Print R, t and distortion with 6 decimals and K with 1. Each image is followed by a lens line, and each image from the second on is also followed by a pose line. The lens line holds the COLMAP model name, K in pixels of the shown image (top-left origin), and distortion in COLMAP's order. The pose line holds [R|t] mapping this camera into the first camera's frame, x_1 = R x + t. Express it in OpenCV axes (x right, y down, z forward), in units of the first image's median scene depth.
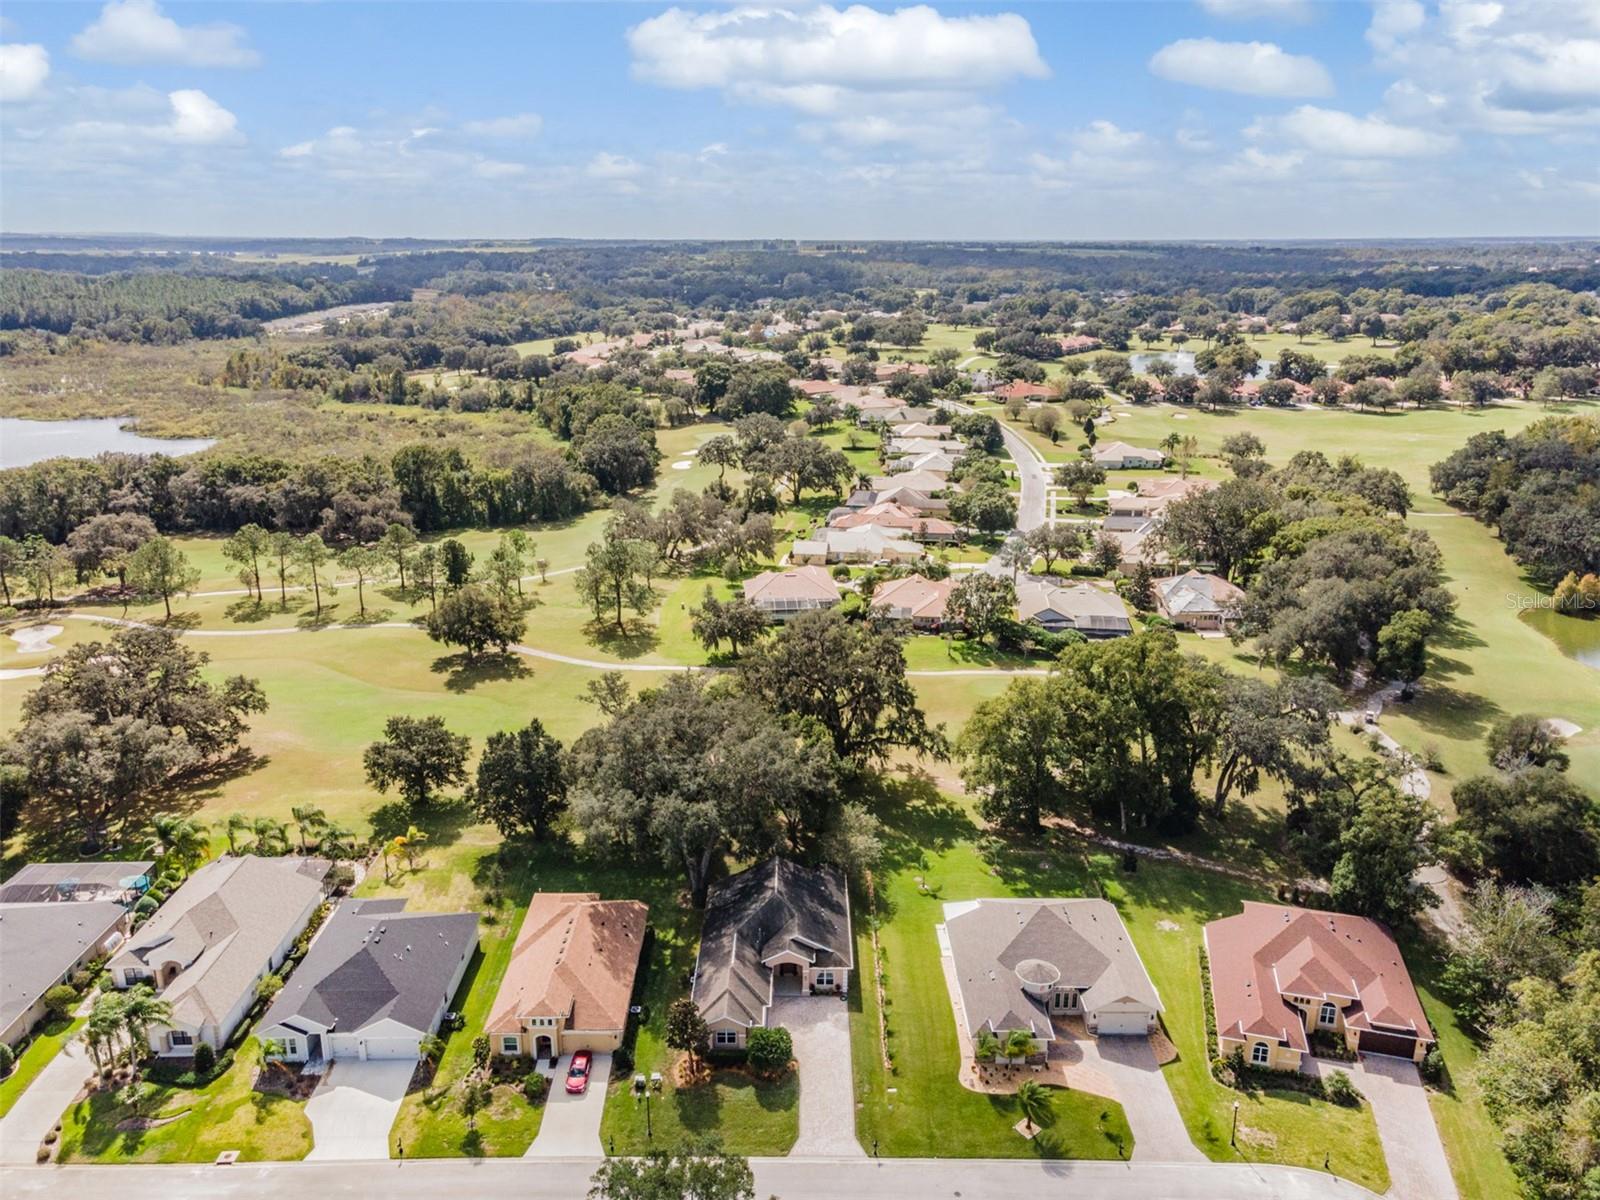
lens RADIAL K [[1191.9, 0, 800.0], [0, 1191.9, 600.0], [0, 0, 1]] dist [0.026699, -0.002403]
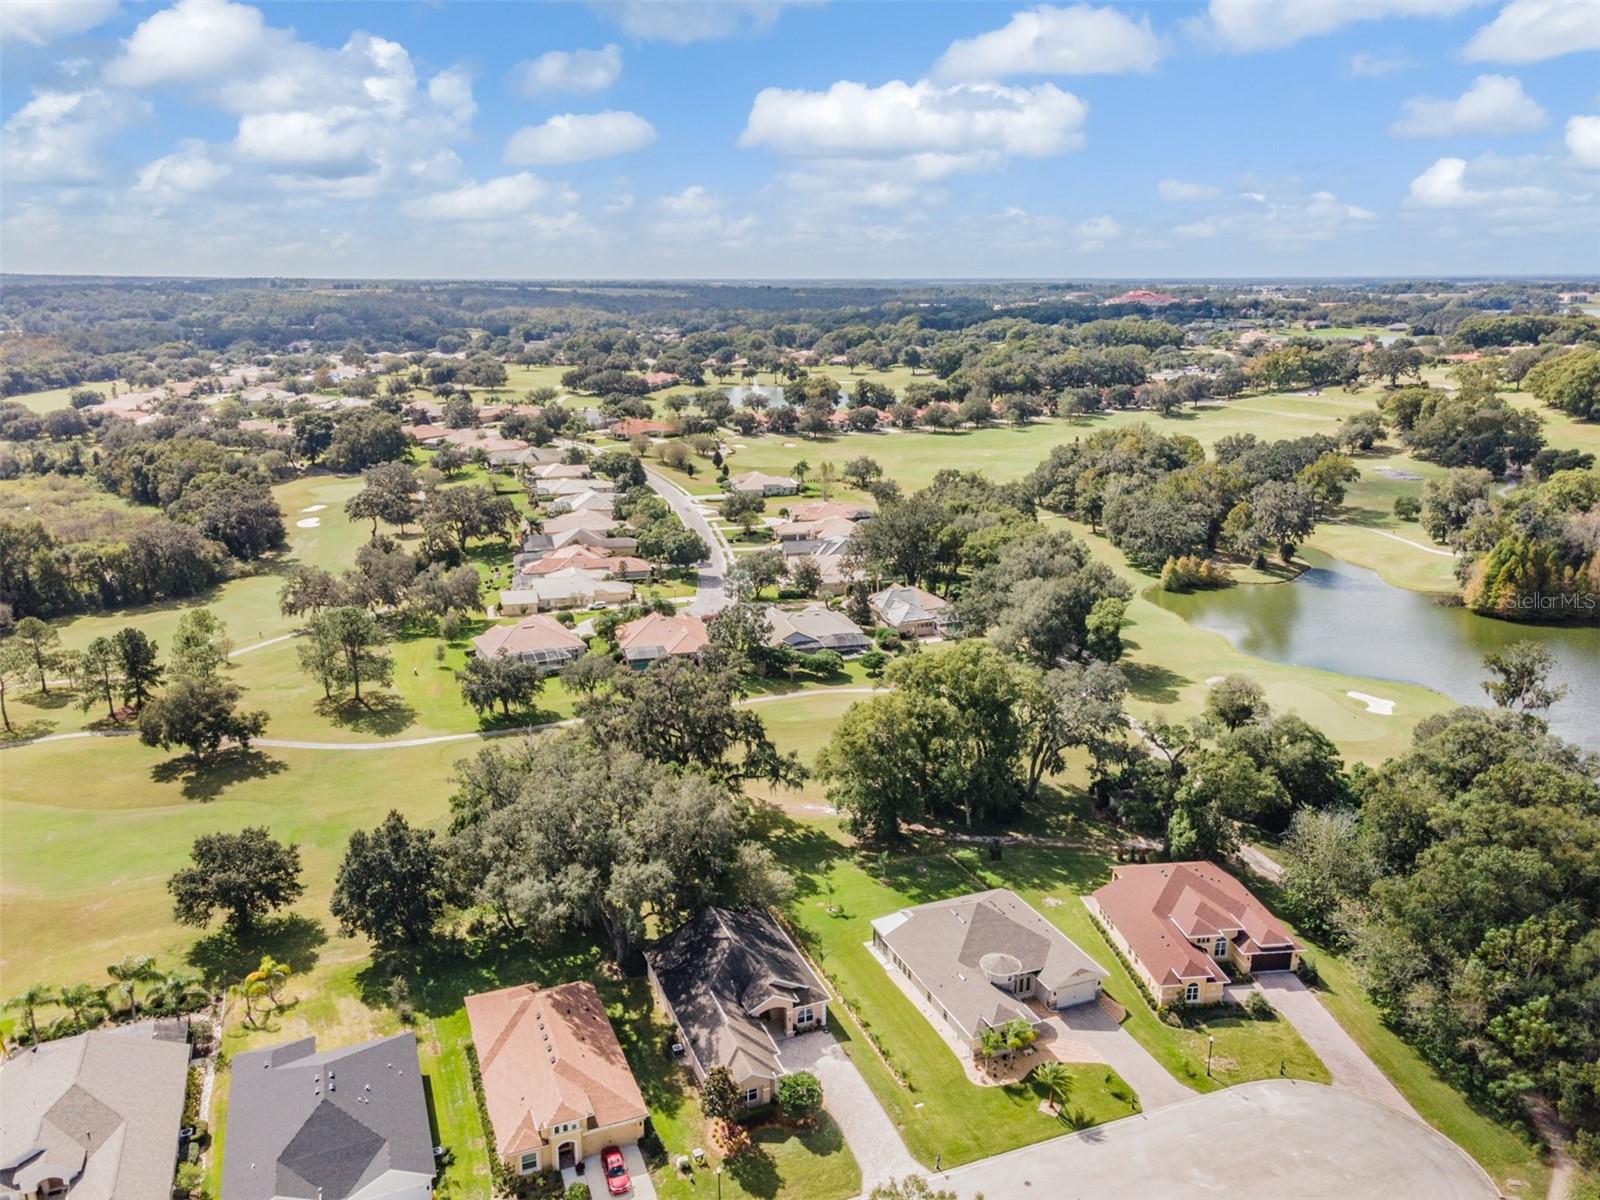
lens RADIAL K [[1191.9, 0, 800.0], [0, 1191.9, 600.0], [0, 0, 1]] dist [0.026699, -0.002403]
pose [[0.927227, -0.097303, 0.361638, -0.143779], [0.108177, 0.994082, -0.009894, -0.008811], [-0.358535, 0.048295, 0.932266, 0.025149]]
